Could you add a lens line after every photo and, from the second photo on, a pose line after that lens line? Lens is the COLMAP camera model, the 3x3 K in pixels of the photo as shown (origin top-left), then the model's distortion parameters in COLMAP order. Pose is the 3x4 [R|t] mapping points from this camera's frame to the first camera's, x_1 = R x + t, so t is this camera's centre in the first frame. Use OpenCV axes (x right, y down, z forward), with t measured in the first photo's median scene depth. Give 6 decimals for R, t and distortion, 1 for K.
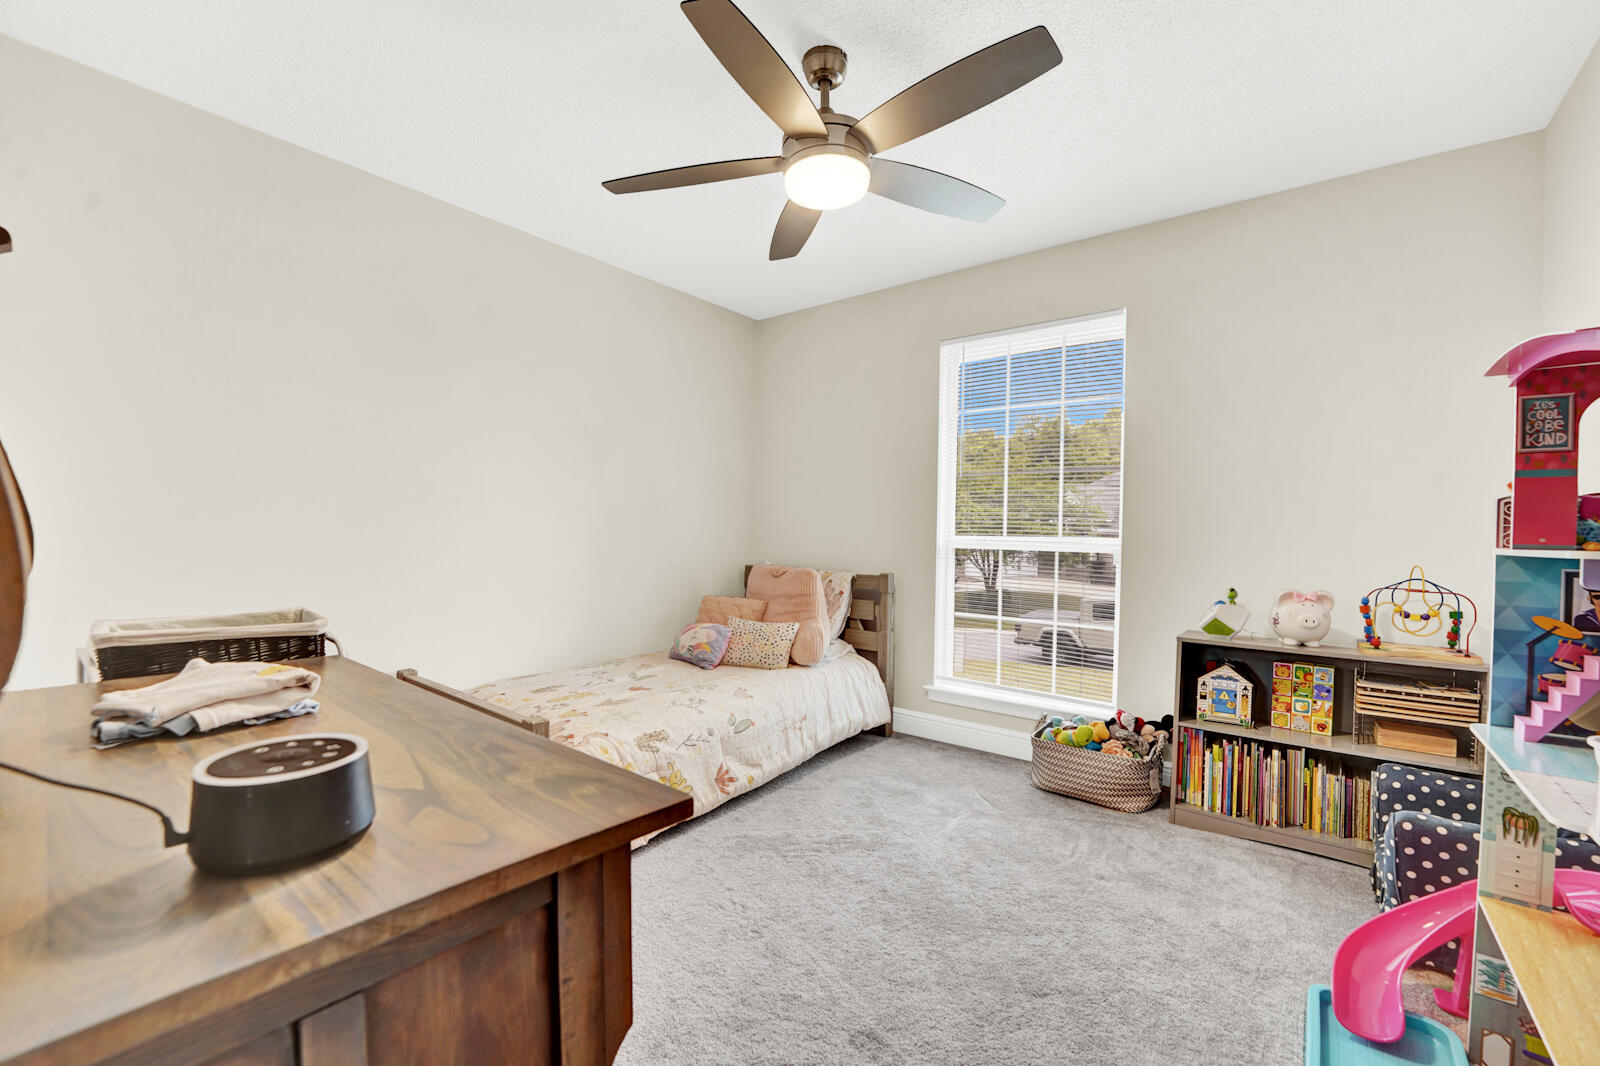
lens RADIAL K [[648.5, 0, 792.8], [0, 648.5, 541.2], [0, 0, 1]] dist [-0.031892, 0.004543]
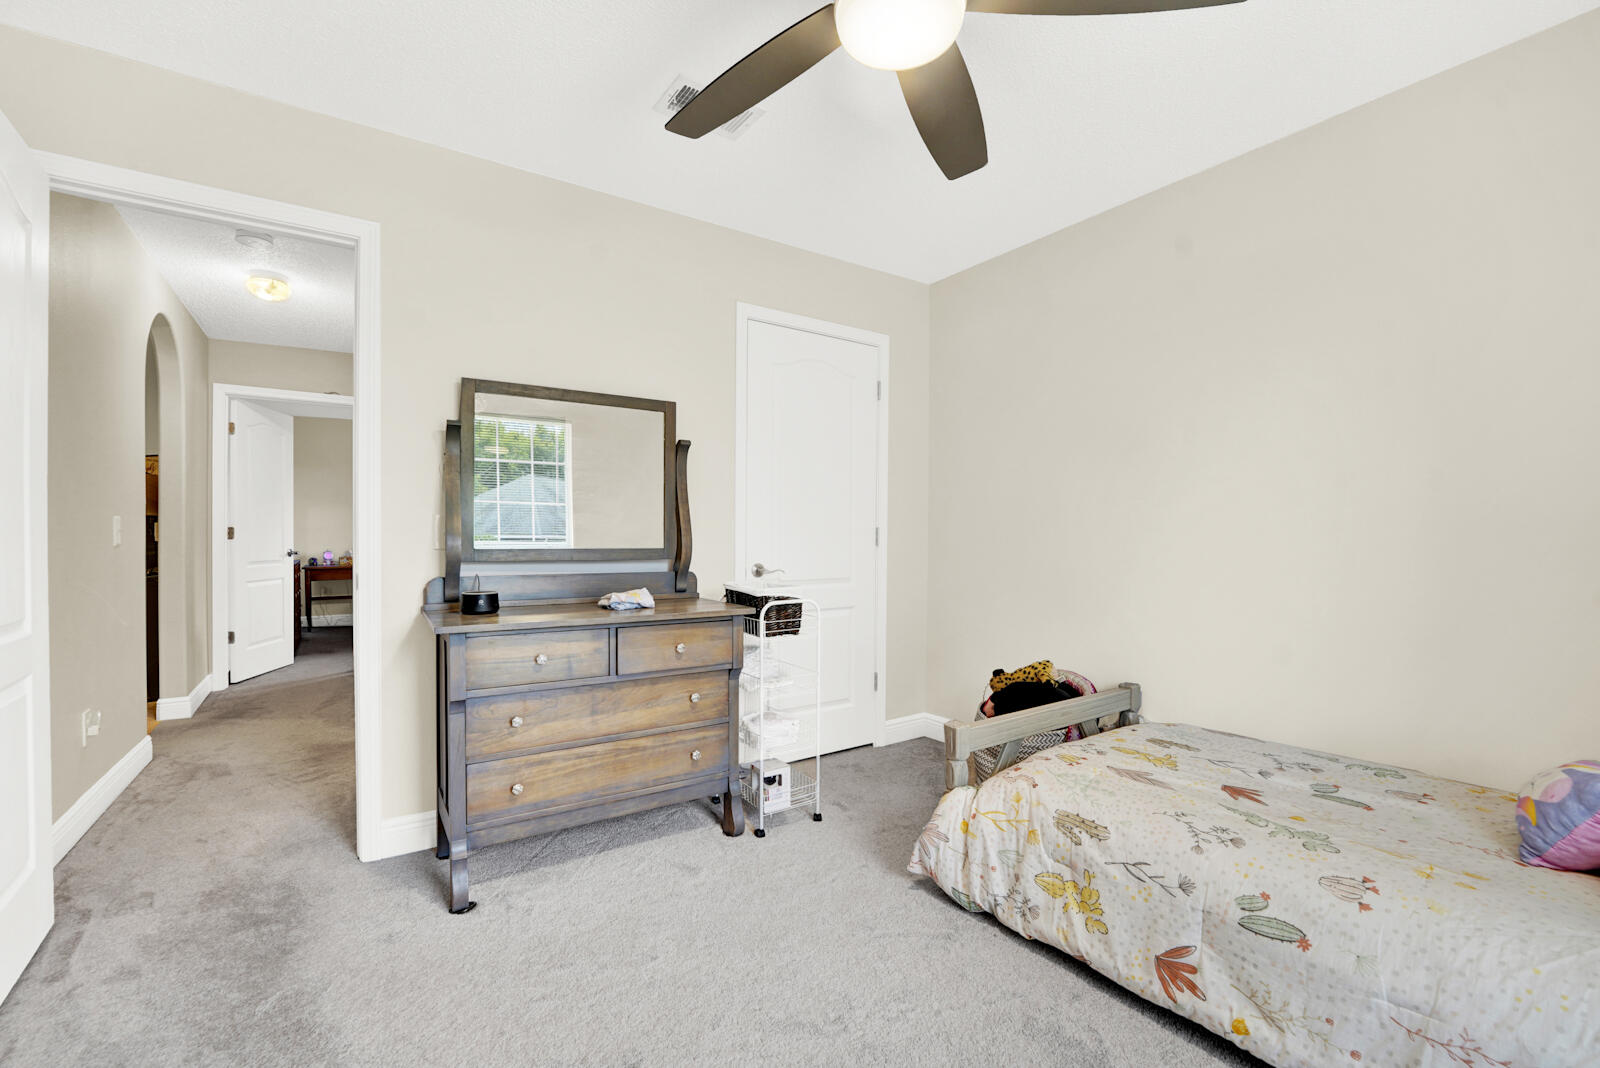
lens RADIAL K [[648.5, 0, 792.8], [0, 648.5, 542.2], [0, 0, 1]] dist [-0.031892, 0.004543]
pose [[-0.285964, -0.002667, -0.958237, 0.533126], [-0.020426, 0.999786, 0.003314, -0.012909], [0.958023, 0.020521, -0.285958, 0.815827]]
